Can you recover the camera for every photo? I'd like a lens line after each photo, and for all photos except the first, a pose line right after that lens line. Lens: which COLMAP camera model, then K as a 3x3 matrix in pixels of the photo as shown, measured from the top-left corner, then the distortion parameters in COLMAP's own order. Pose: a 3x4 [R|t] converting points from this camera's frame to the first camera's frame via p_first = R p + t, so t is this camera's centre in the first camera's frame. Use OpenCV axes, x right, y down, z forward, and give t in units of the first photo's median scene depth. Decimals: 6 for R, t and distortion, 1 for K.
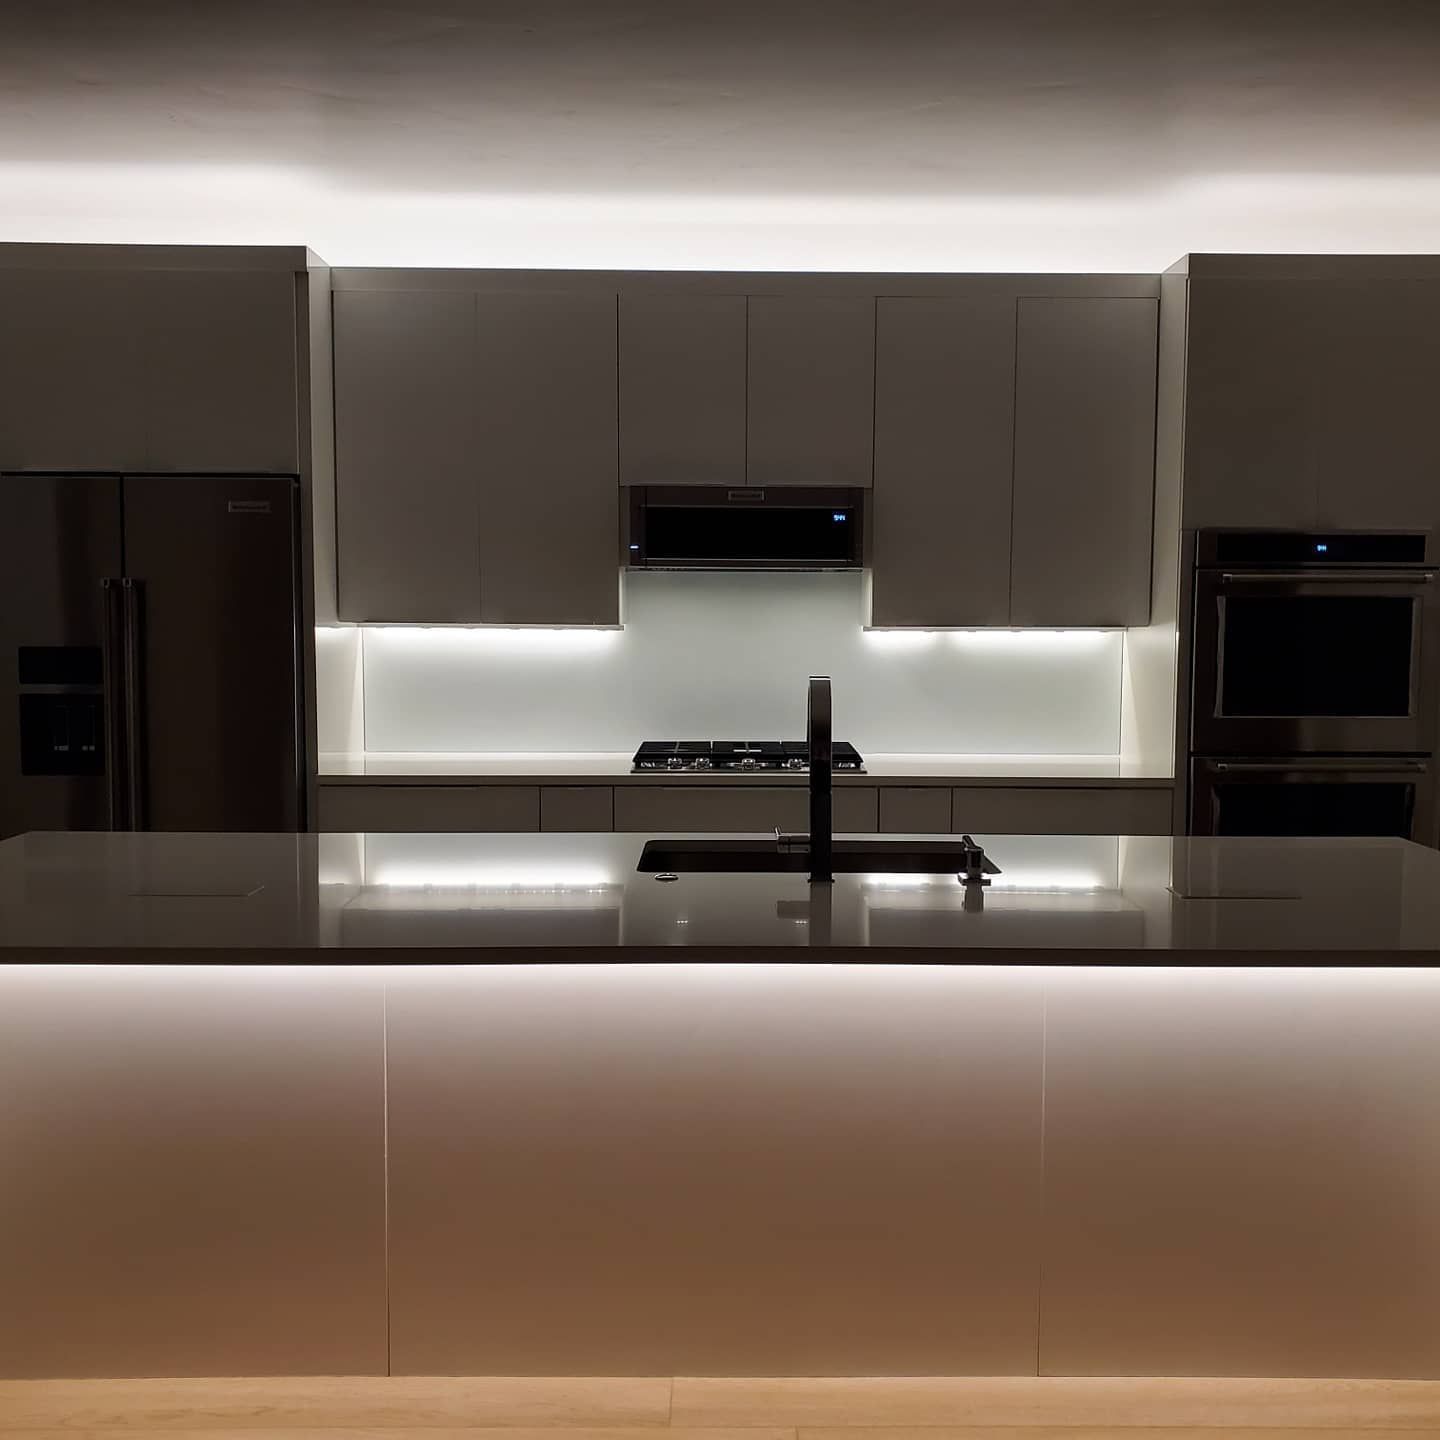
lens RADIAL K [[1418.9, 0, 724.2], [0, 1418.9, 722.1], [0, 0, 1]] dist [0.101481, -0.185329]
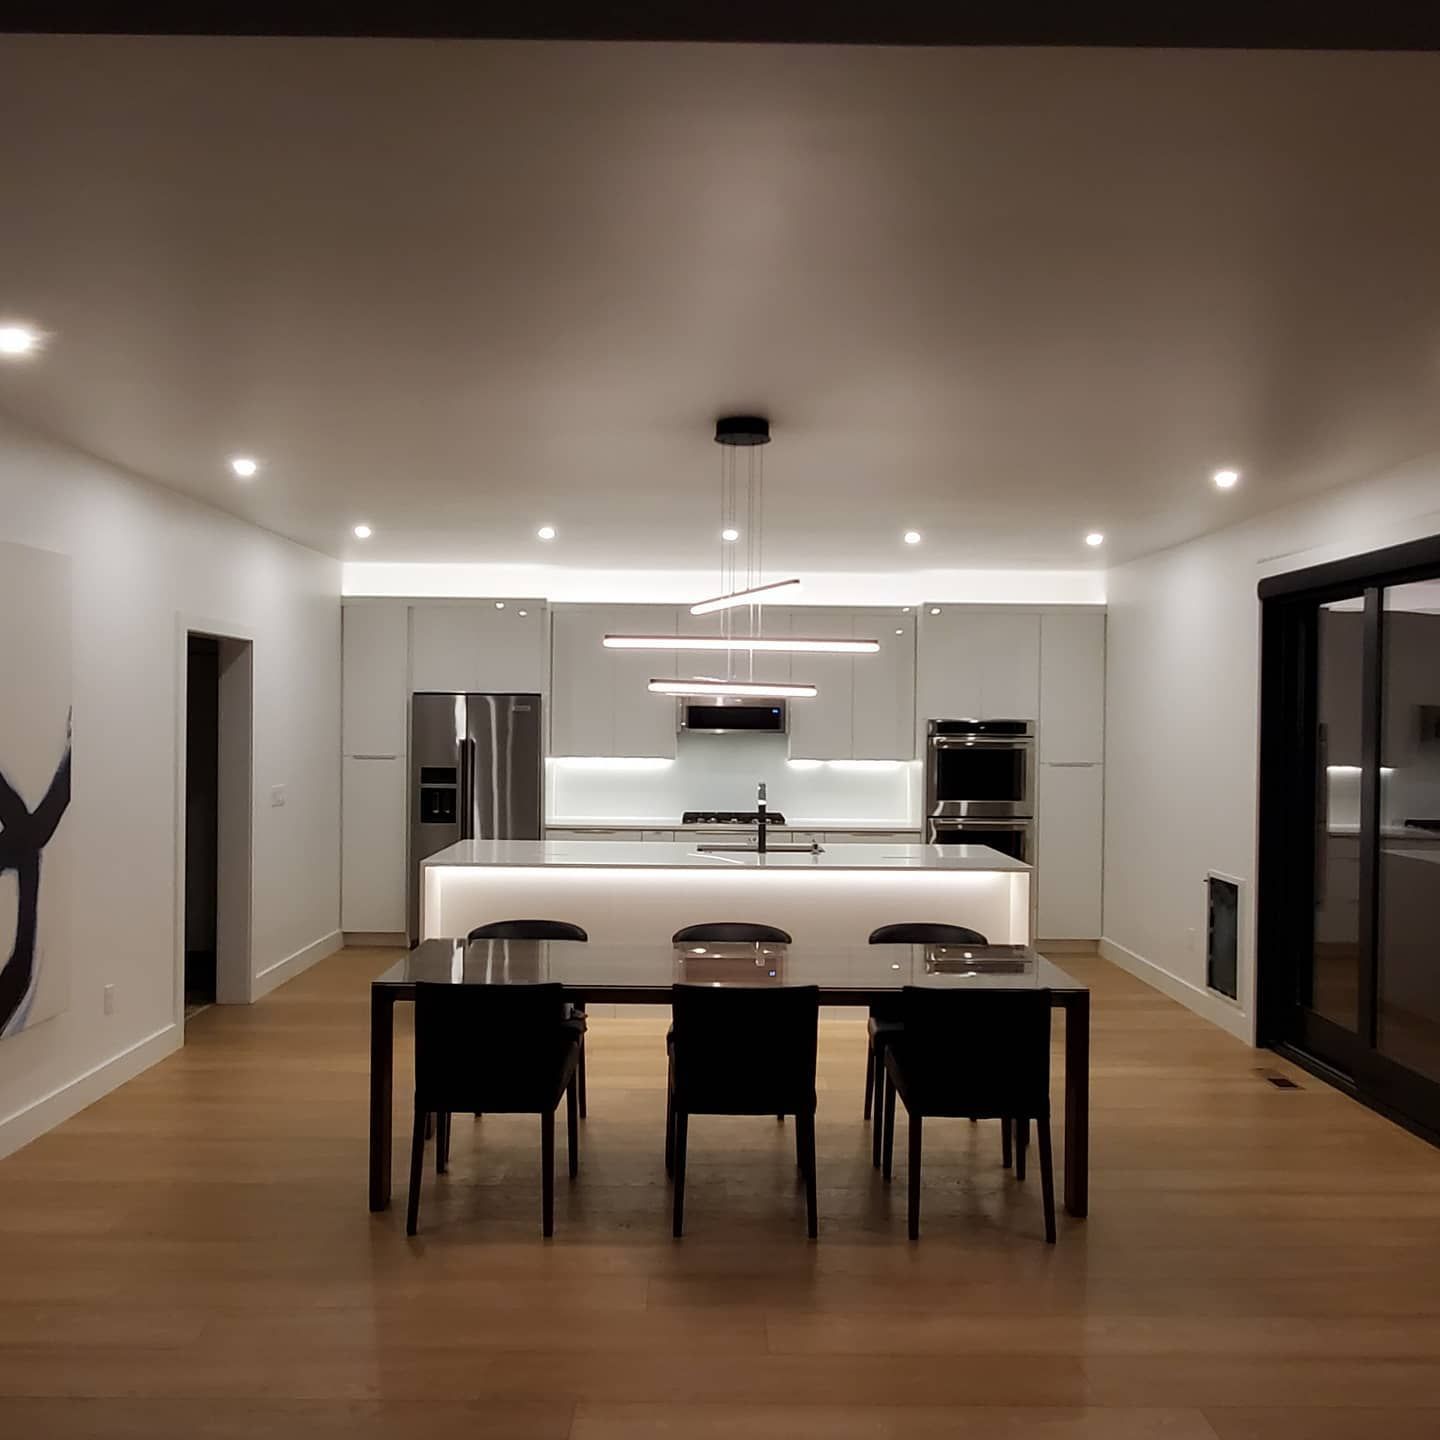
lens RADIAL K [[1206.6, 0, 693.3], [0, 1206.6, 715.6], [0, 0, 1]] dist [-0.009616, 0.002047]
pose [[0.999905, 0.004235, -0.013085, -0.023992], [-0.005303, 0.996562, -0.082685, 0.022017], [0.012690, 0.082747, 0.996490, -0.925035]]
